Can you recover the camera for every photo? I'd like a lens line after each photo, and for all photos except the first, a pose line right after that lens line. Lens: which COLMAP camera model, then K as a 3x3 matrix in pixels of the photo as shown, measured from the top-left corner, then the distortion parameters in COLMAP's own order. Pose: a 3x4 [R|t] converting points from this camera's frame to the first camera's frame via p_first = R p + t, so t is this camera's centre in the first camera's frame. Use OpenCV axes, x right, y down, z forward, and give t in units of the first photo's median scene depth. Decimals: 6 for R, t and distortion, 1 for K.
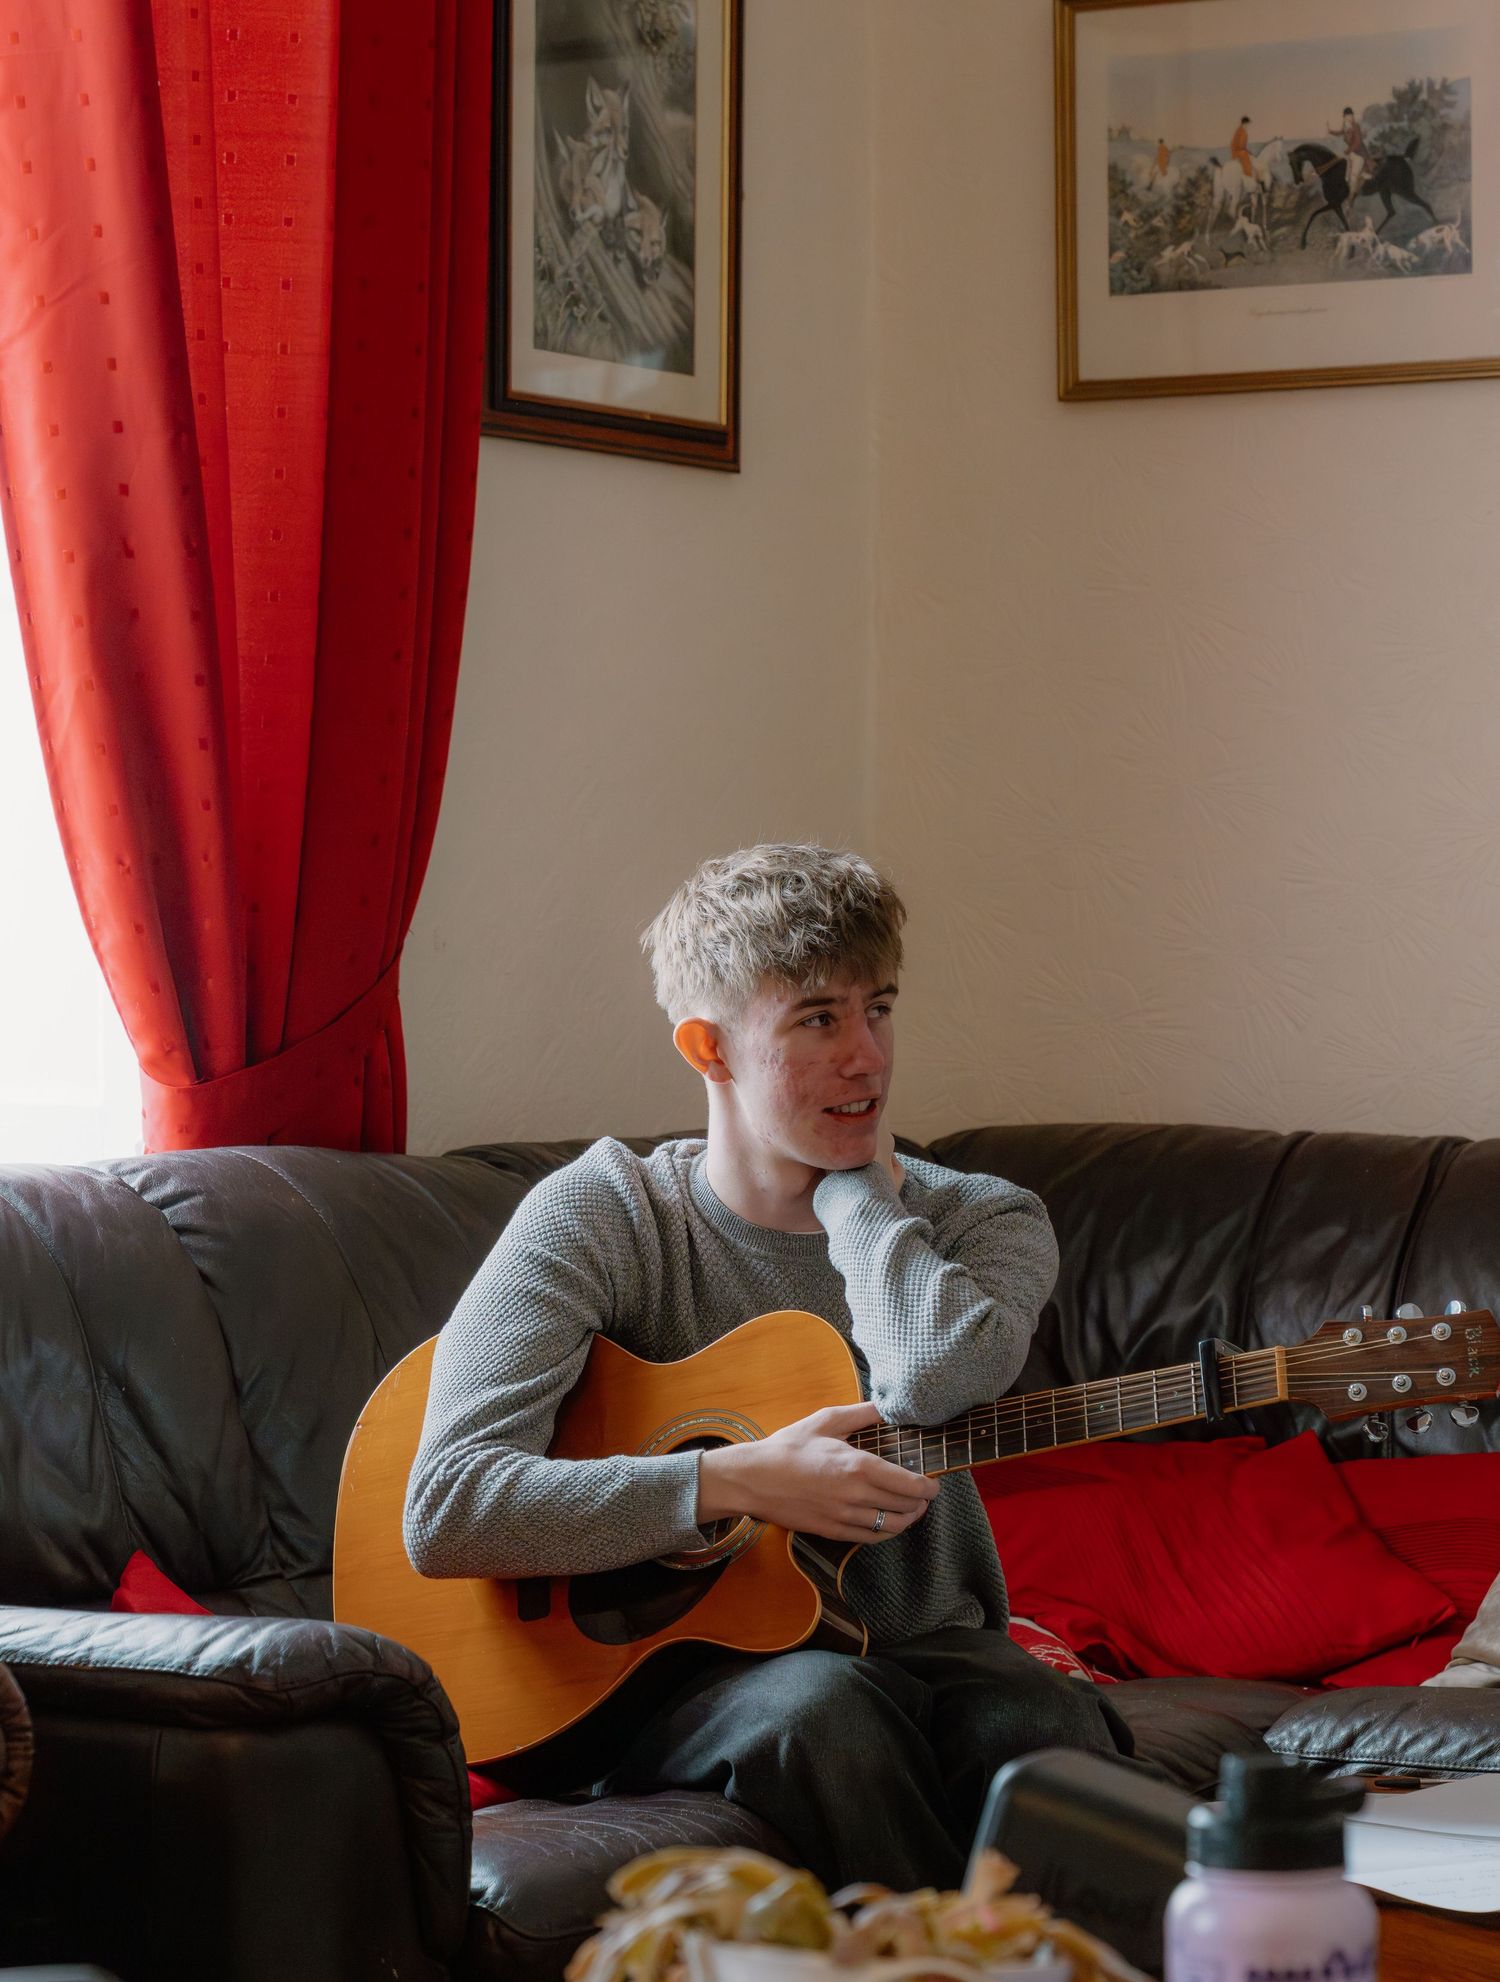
lens RADIAL K [[6314.5, 0, 763.2], [0, 6314.5, 1012.5], [0, 0, 1]] dist [0.049472, 0.000000]
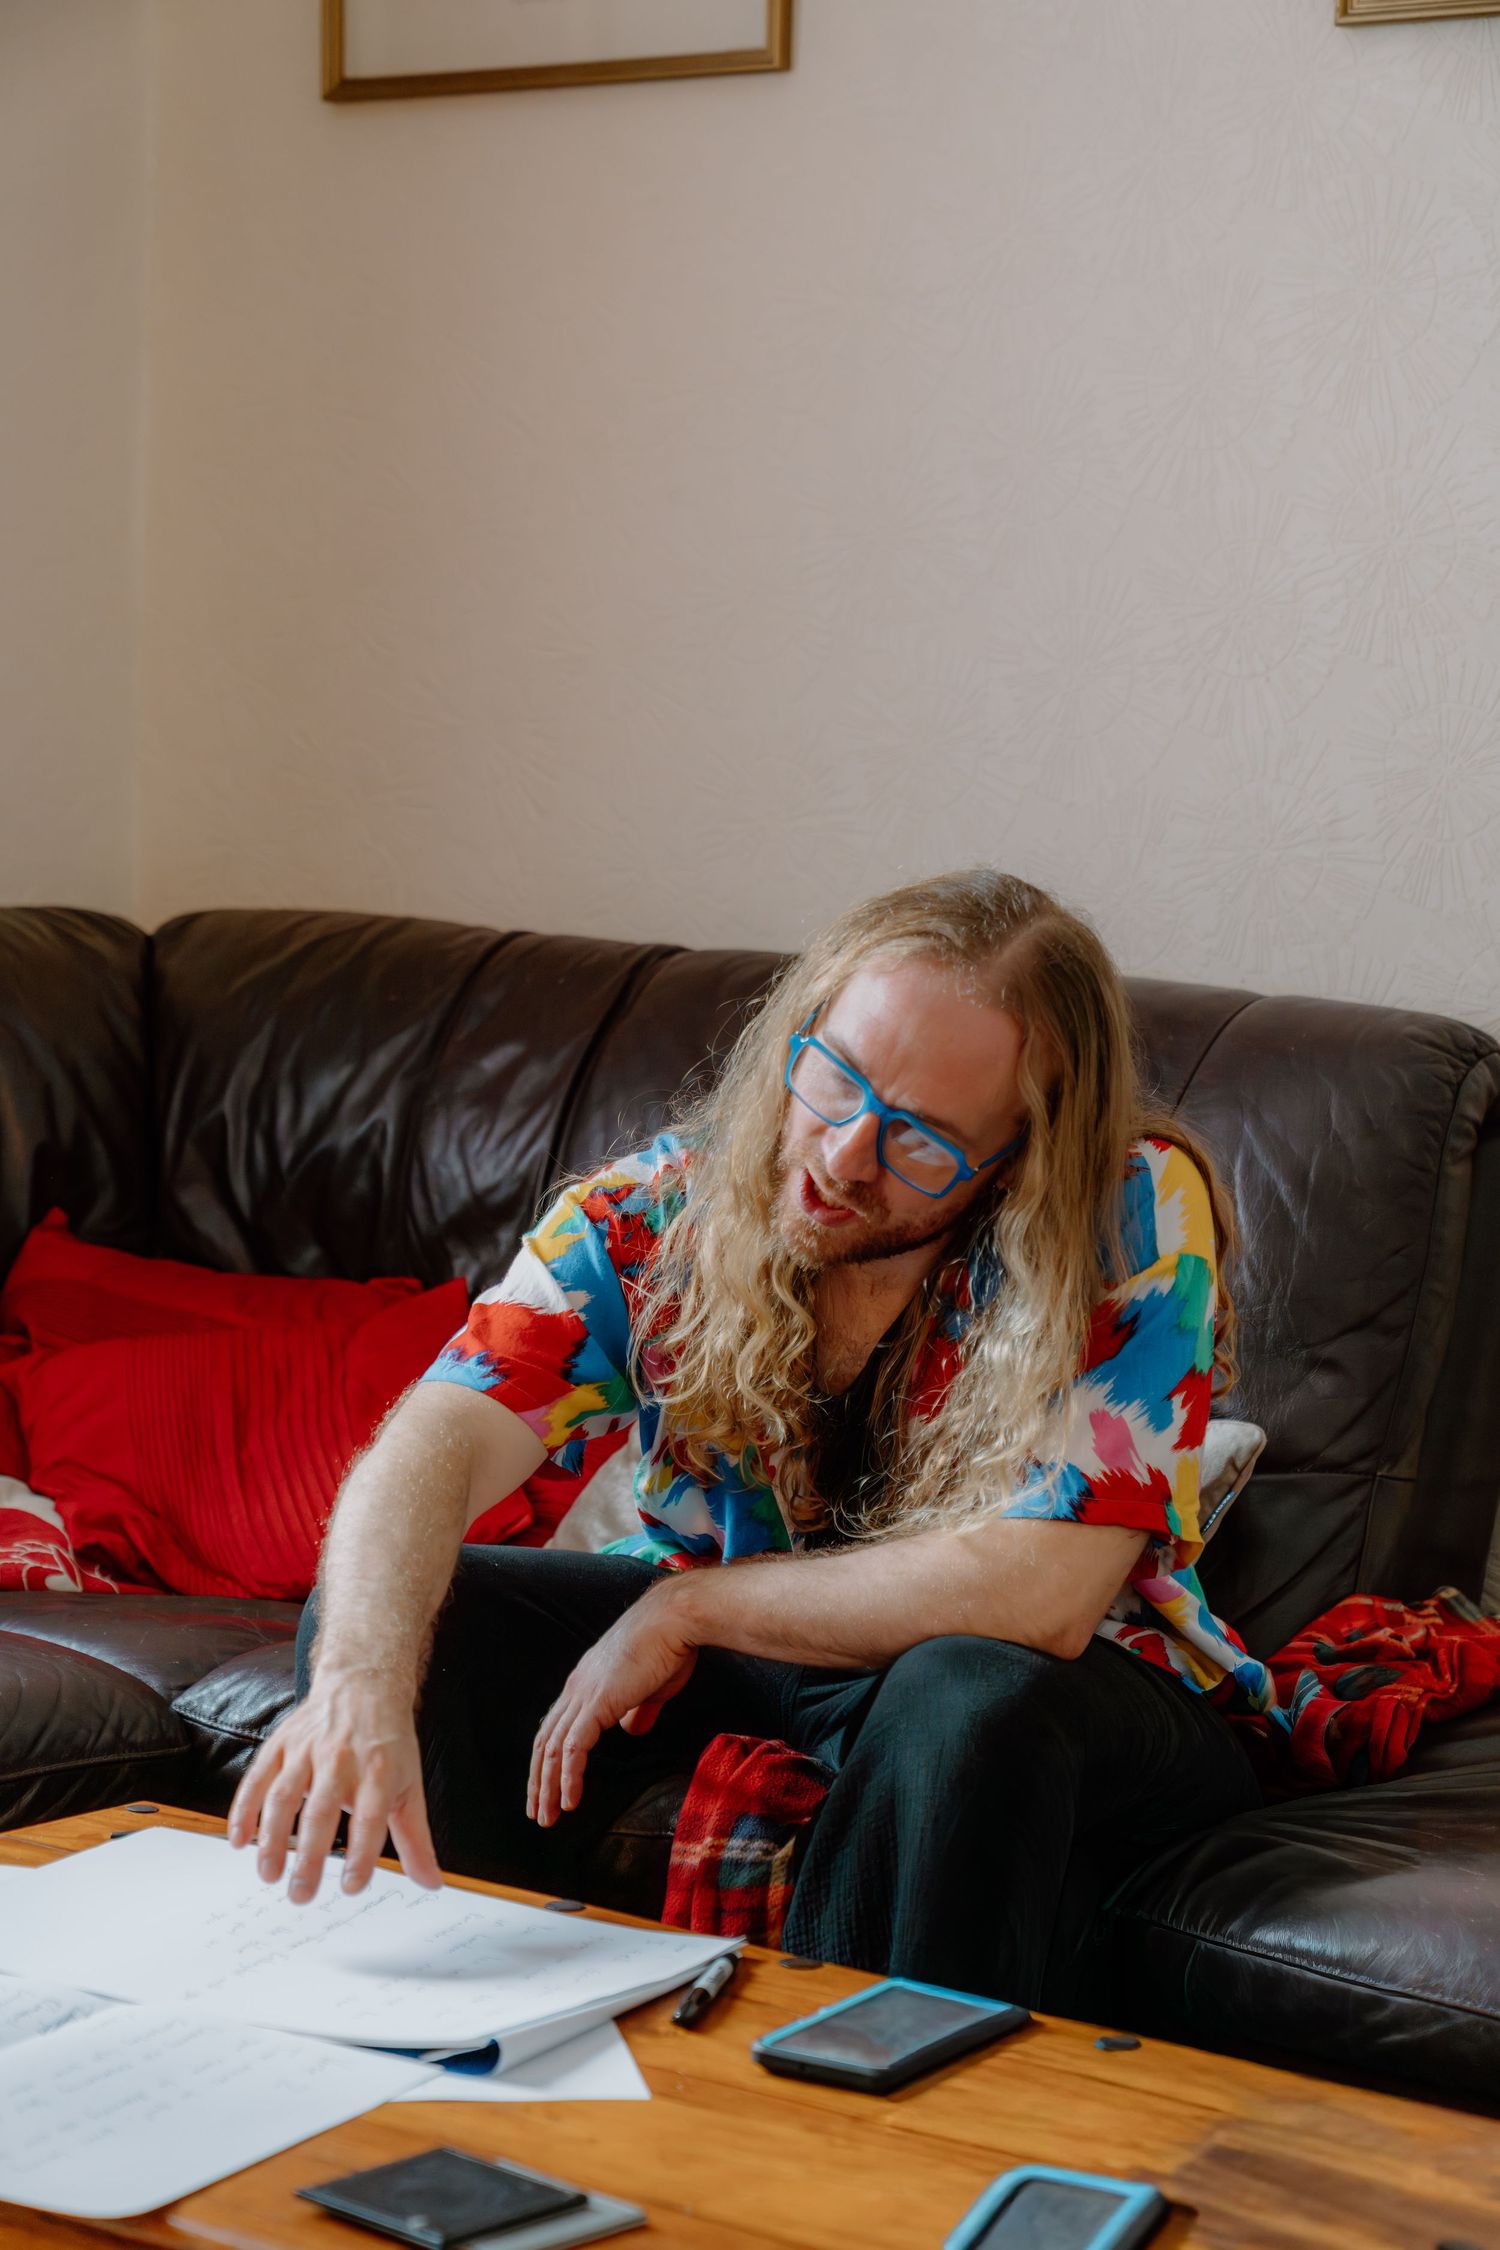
lens RADIAL K [[4540.0, 0, 692.2], [0, 4540.0, 1156.8], [0, 0, 1]] dist [0.034040, 0.000000]
pose [[0.996211, 0.038166, -0.078141, 0.171883], [-0.030495, 0.994805, 0.097119, -0.013257], [0.081442, -0.094369, 0.992200, 0.387143]]
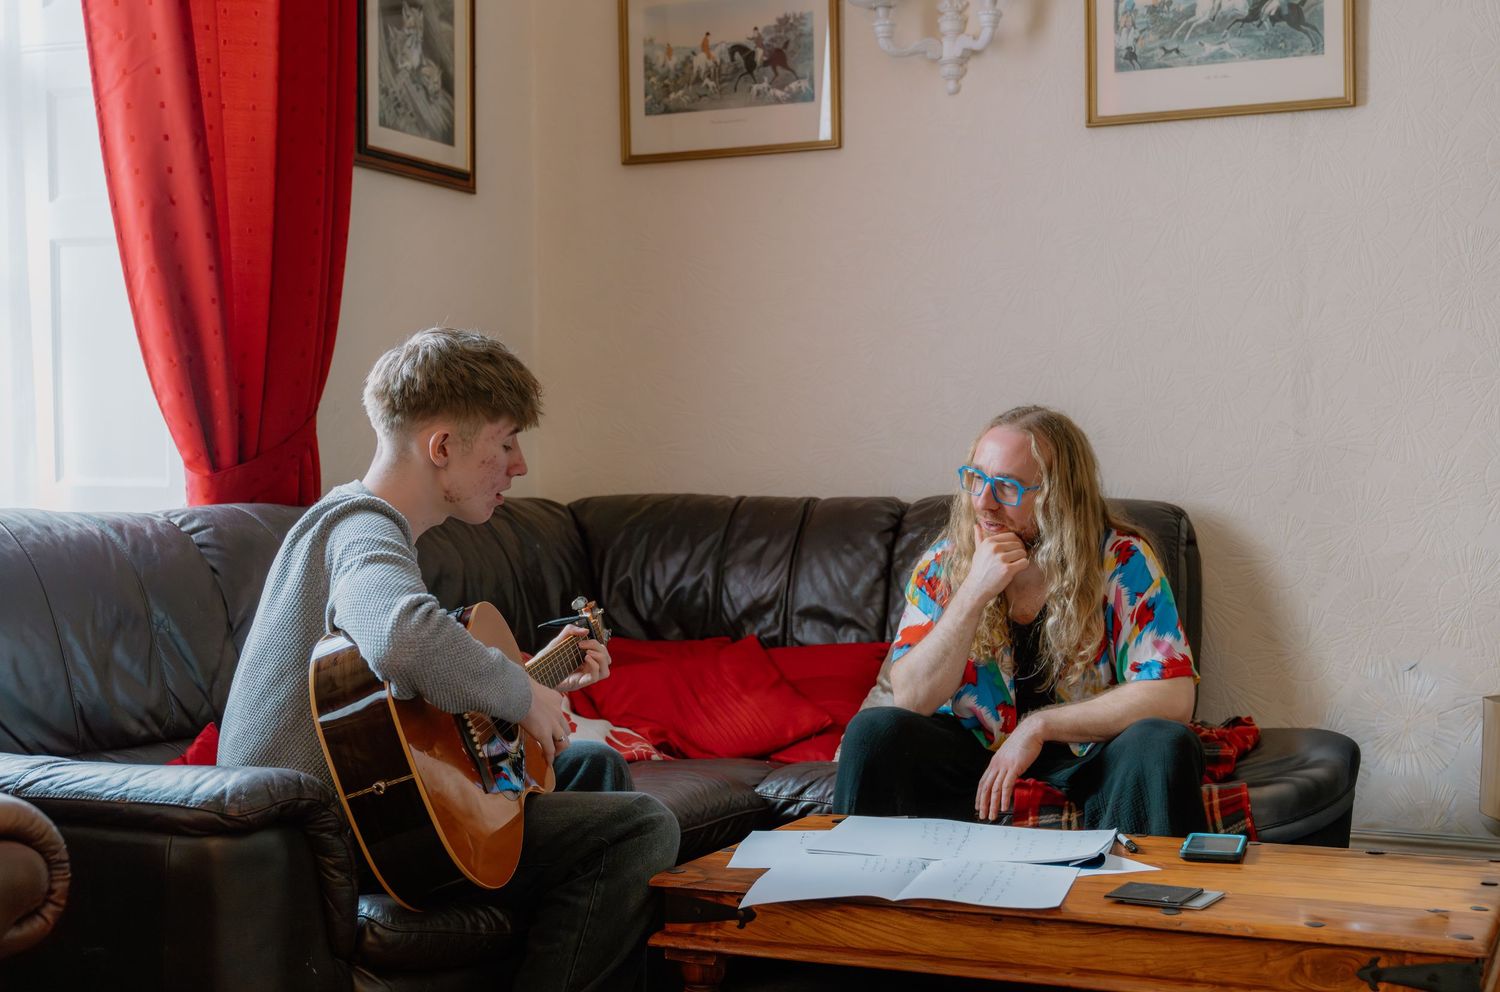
lens RADIAL K [[2080.0, 0, 737.0], [0, 2080.0, 496.4], [0, 0, 1]] dist [-0.001977, 0.000000]
pose [[0.990603, -0.011348, 0.136296, -0.014637], [0.010444, 0.999918, 0.007347, 0.014611], [-0.136368, -0.005855, 0.990641, 0.310980]]
